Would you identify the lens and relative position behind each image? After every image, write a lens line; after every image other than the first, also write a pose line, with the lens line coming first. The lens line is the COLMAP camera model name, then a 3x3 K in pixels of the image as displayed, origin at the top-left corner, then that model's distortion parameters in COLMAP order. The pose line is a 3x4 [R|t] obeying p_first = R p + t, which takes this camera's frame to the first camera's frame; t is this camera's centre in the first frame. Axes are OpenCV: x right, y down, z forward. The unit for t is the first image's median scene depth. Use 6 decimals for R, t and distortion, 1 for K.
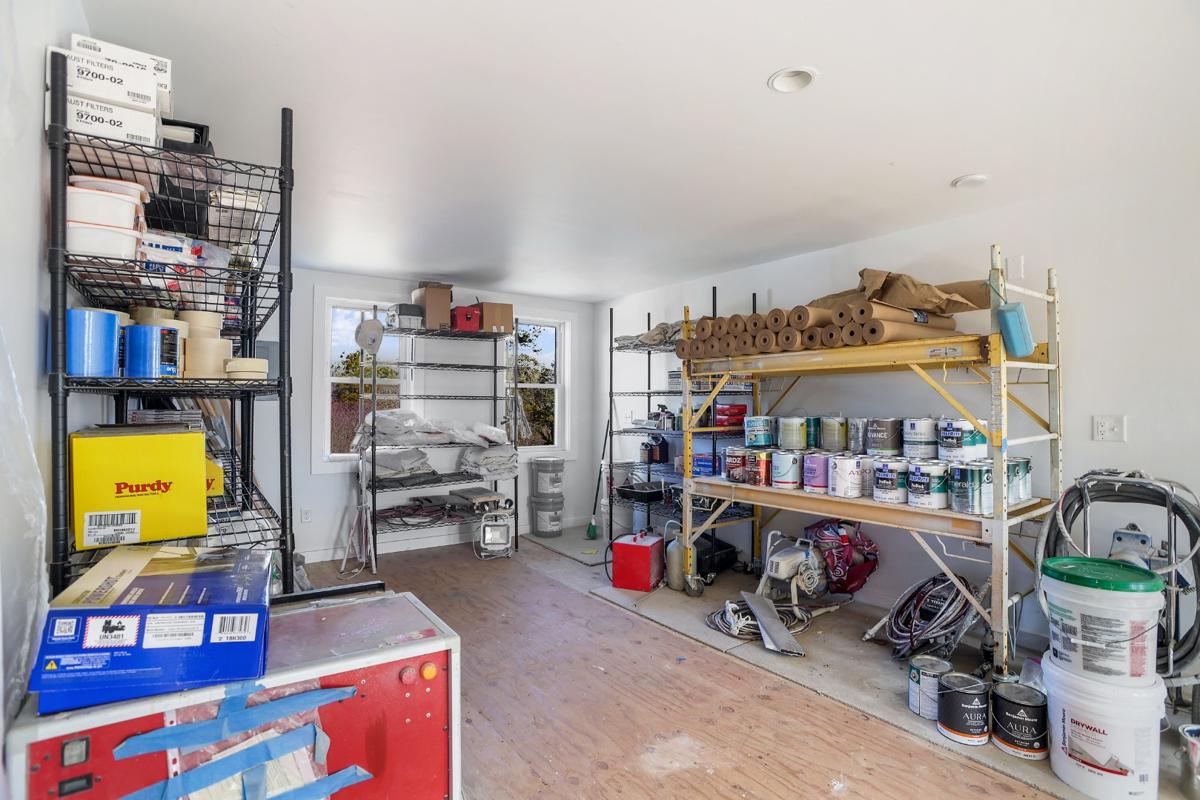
lens RADIAL K [[588.3, 0, 609.0], [0, 588.3, 398.4], [0, 0, 1]] dist [-0.052769, 0.013332]
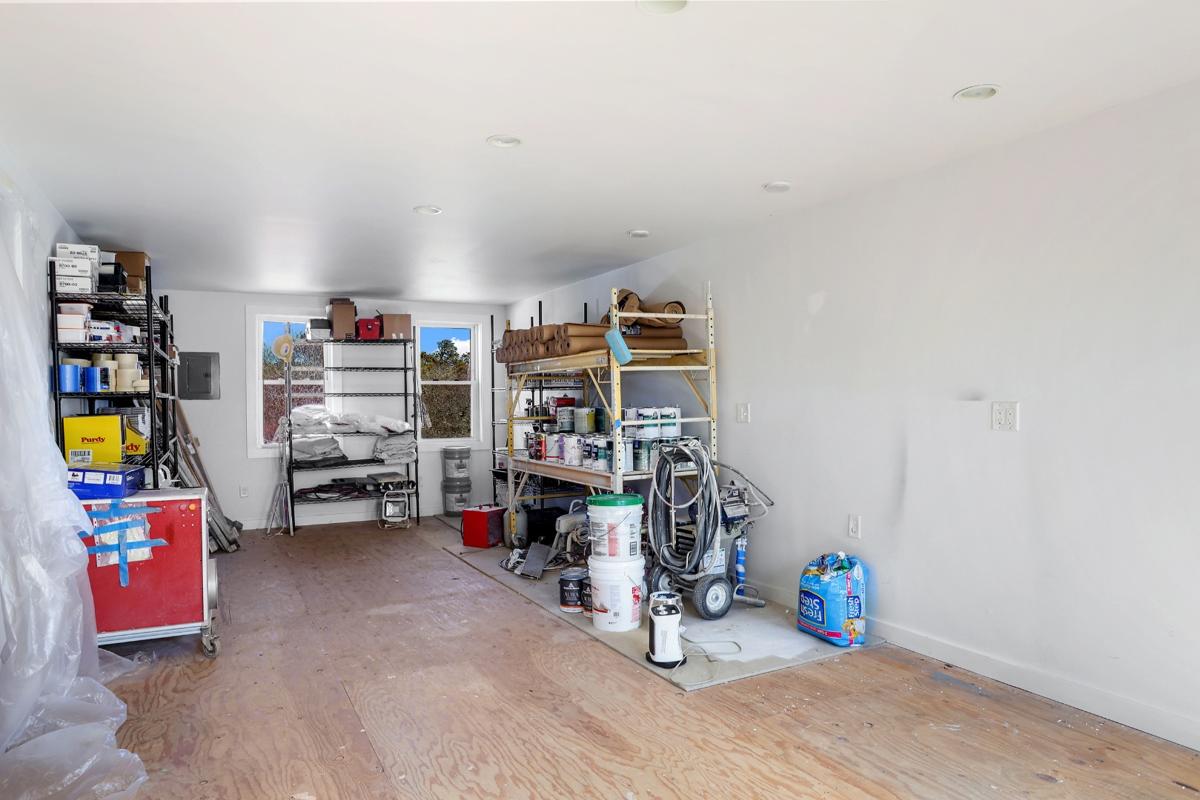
lens RADIAL K [[762.7, 0, 604.8], [0, 762.7, 409.1], [0, 0, 1]] dist [-0.040149, 0.024668]
pose [[0.989387, -0.010495, -0.144925, 0.822035], [0.014185, 0.999600, 0.024448, -0.005598], [0.144610, -0.026244, 0.989141, -0.837725]]
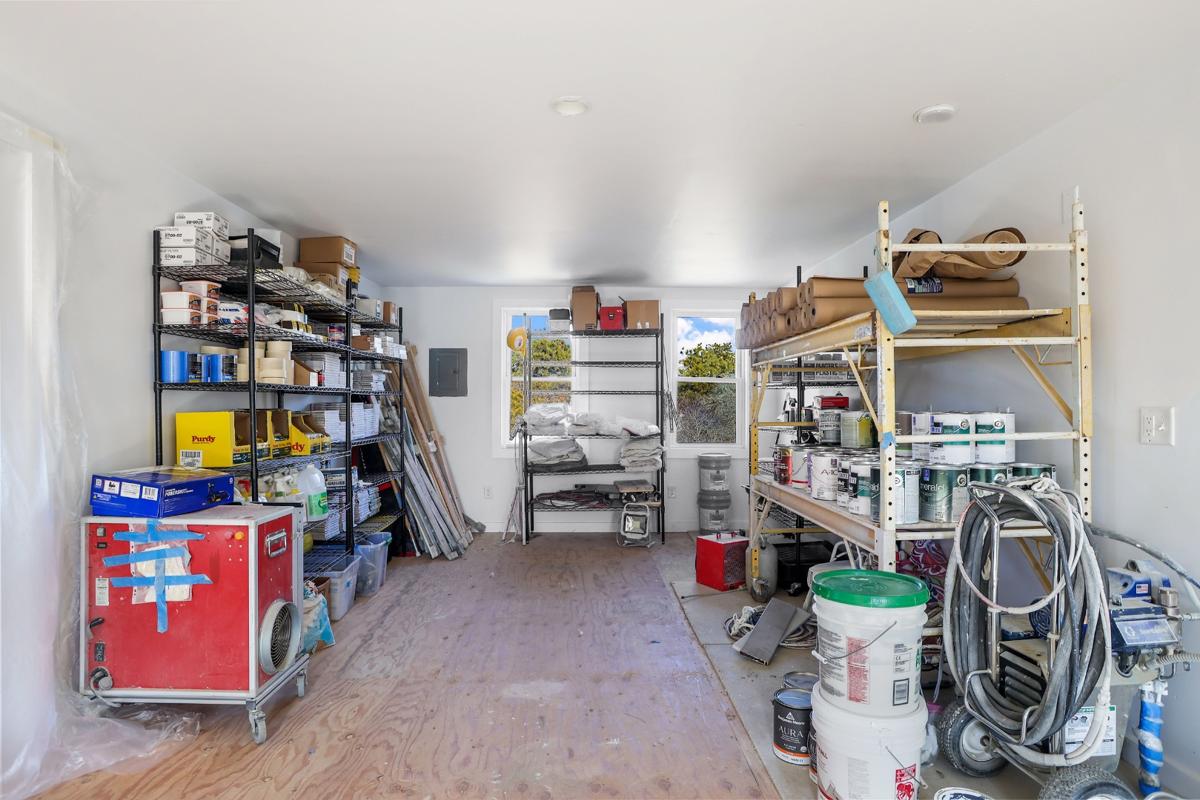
lens RADIAL K [[681.1, 0, 589.5], [0, 681.1, 402.9], [0, 0, 1]] dist [-0.049775, 0.022017]
pose [[0.816619, -0.002090, -0.577174, 0.788343], [0.008478, 0.999929, 0.008375, 0.012391], [0.577115, -0.011732, 0.816579, -0.052867]]
